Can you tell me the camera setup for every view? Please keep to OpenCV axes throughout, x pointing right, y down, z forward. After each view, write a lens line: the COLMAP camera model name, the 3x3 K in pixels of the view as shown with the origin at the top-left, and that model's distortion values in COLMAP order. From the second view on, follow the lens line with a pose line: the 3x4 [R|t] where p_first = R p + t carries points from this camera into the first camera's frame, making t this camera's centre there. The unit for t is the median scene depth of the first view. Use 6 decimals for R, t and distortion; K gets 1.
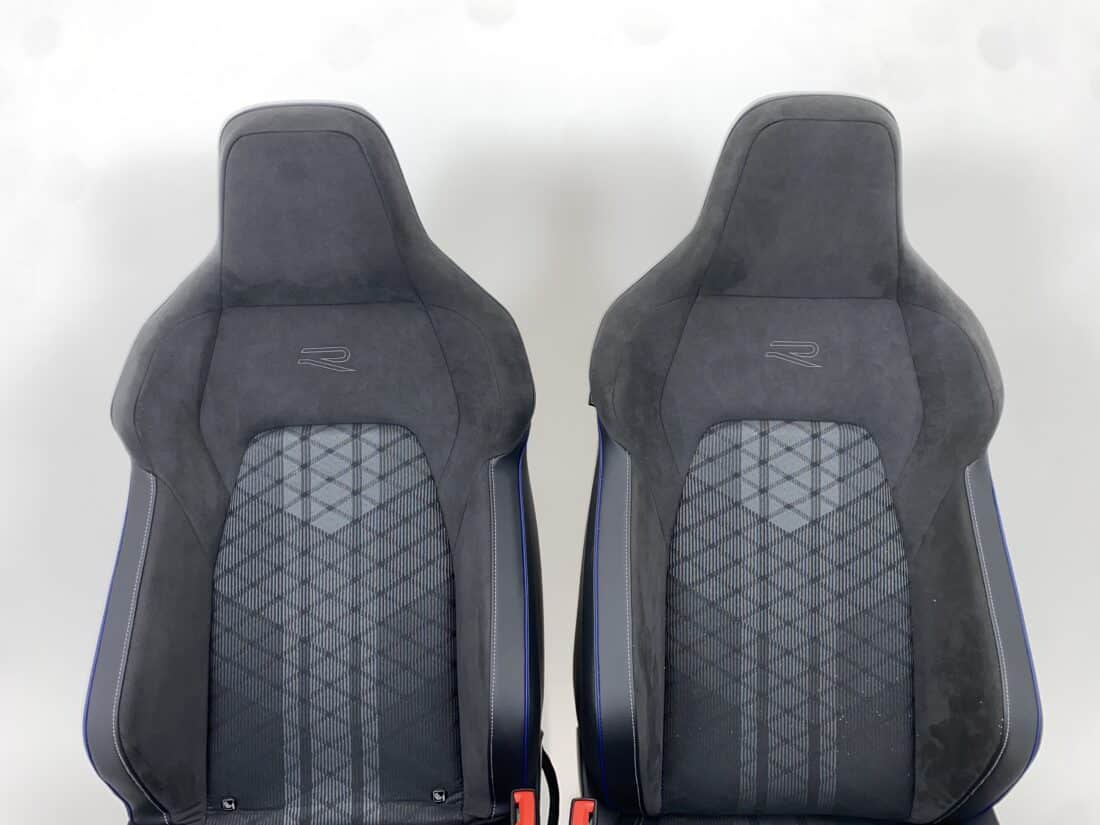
lens RADIAL K [[836.1, 0, 550.0], [0, 836.1, 412.5], [0, 0, 1]] dist [0.089118, -0.176241]
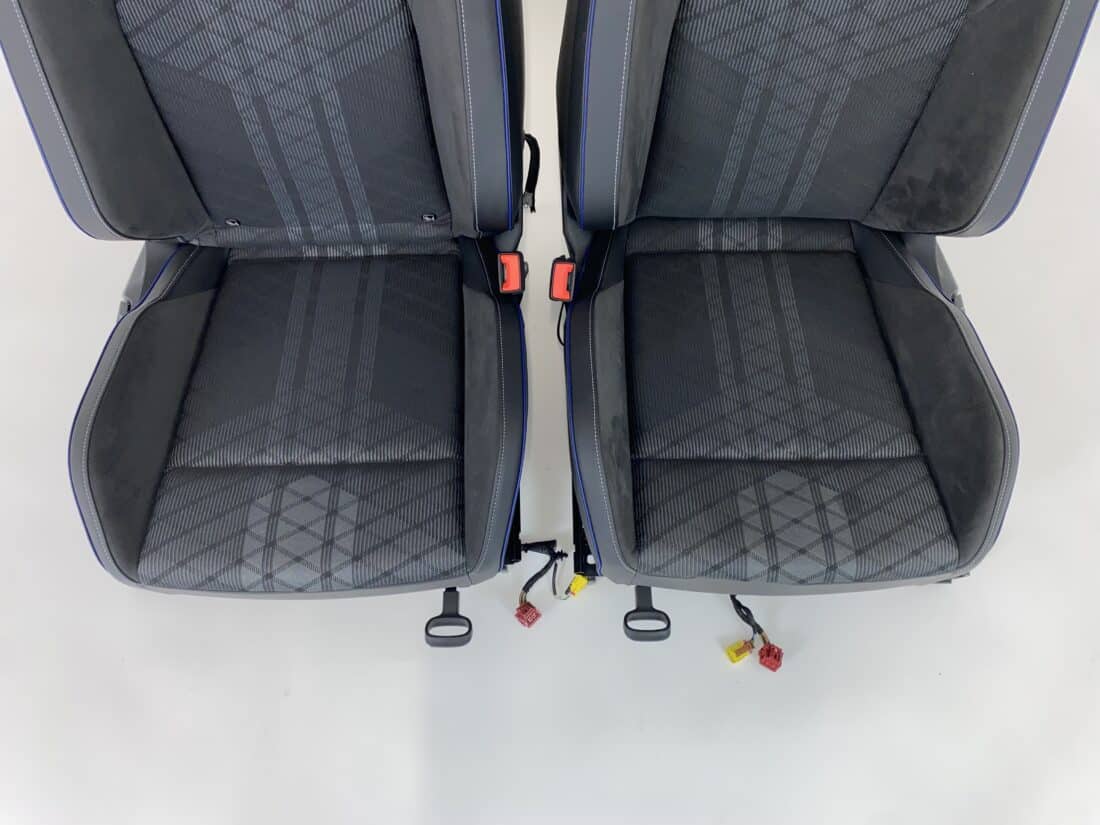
lens RADIAL K [[840.0, 0, 550.0], [0, 840.0, 412.5], [0, 0, 1]] dist [-0.006742, -0.004742]
pose [[0.999634, -0.010358, 0.024987, -0.007075], [-0.017450, 0.458871, 0.888332, -0.372420], [-0.020667, -0.888443, 0.458522, 0.289535]]
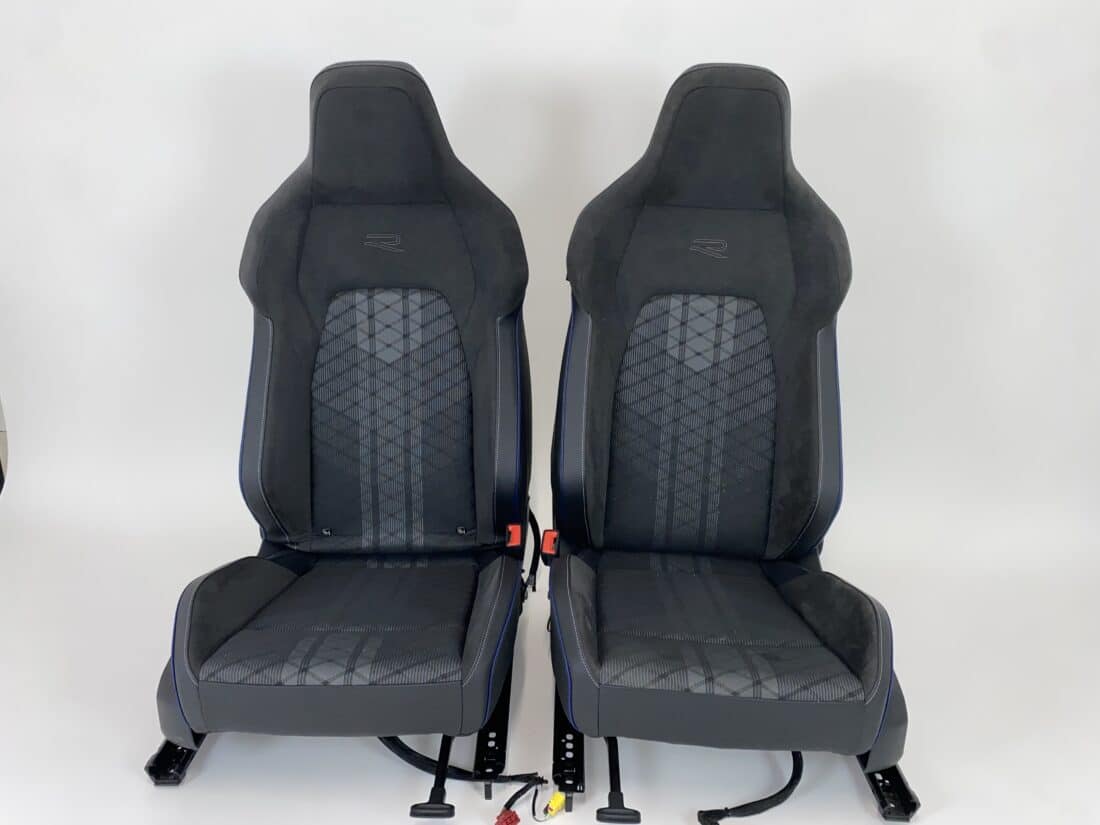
lens RADIAL K [[847.5, 0, 550.0], [0, 847.5, 412.5], [0, 0, 1]] dist [0.175393, -0.285356]
pose [[0.999483, 0.030756, -0.009413, 0.040817], [-0.028217, 0.978905, 0.202358, -0.083924], [0.015438, -0.201987, 0.979266, -0.493185]]
